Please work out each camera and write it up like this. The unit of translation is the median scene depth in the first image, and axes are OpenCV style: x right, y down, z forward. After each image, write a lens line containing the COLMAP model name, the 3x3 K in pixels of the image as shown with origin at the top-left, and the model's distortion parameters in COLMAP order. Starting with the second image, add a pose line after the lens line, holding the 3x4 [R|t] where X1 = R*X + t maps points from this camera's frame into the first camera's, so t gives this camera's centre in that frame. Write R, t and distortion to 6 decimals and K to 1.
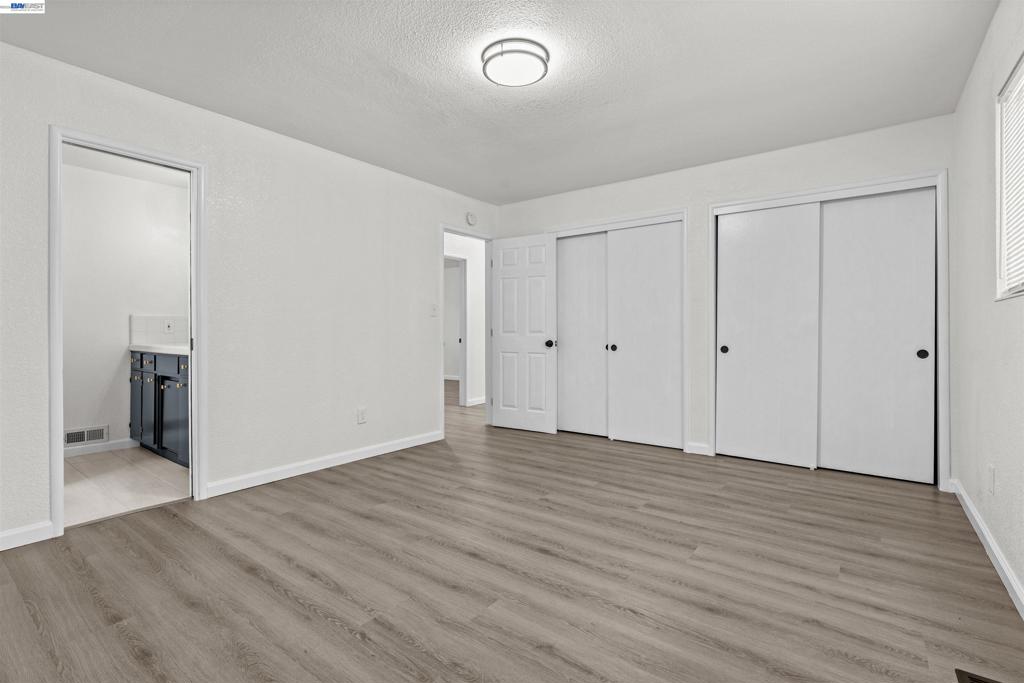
lens RADIAL K [[477.1, 0, 511.3], [0, 477.1, 334.8], [0, 0, 1]] dist [0.002550, 0.001421]
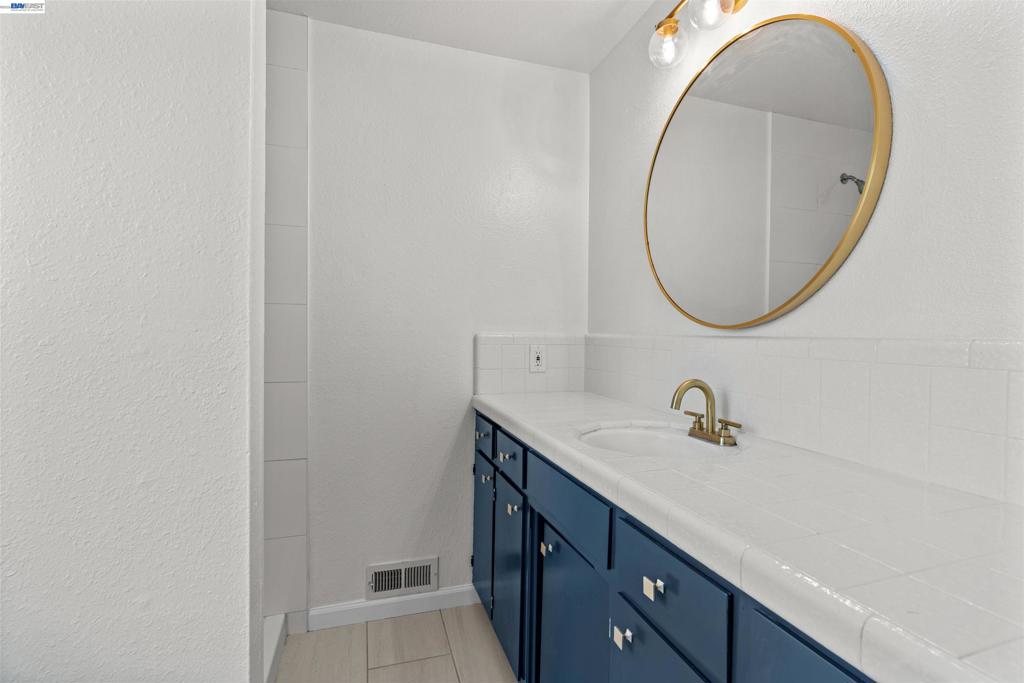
lens RADIAL K [[471.2, 0, 514.0], [0, 471.2, 342.9], [0, 0, 1]] dist [-0.000010, 0.000150]
pose [[0.822430, 0.017606, -0.568594, -0.508970], [-0.015446, 0.999844, 0.008618, -0.037966], [0.568656, 0.001695, 0.822573, 0.648461]]
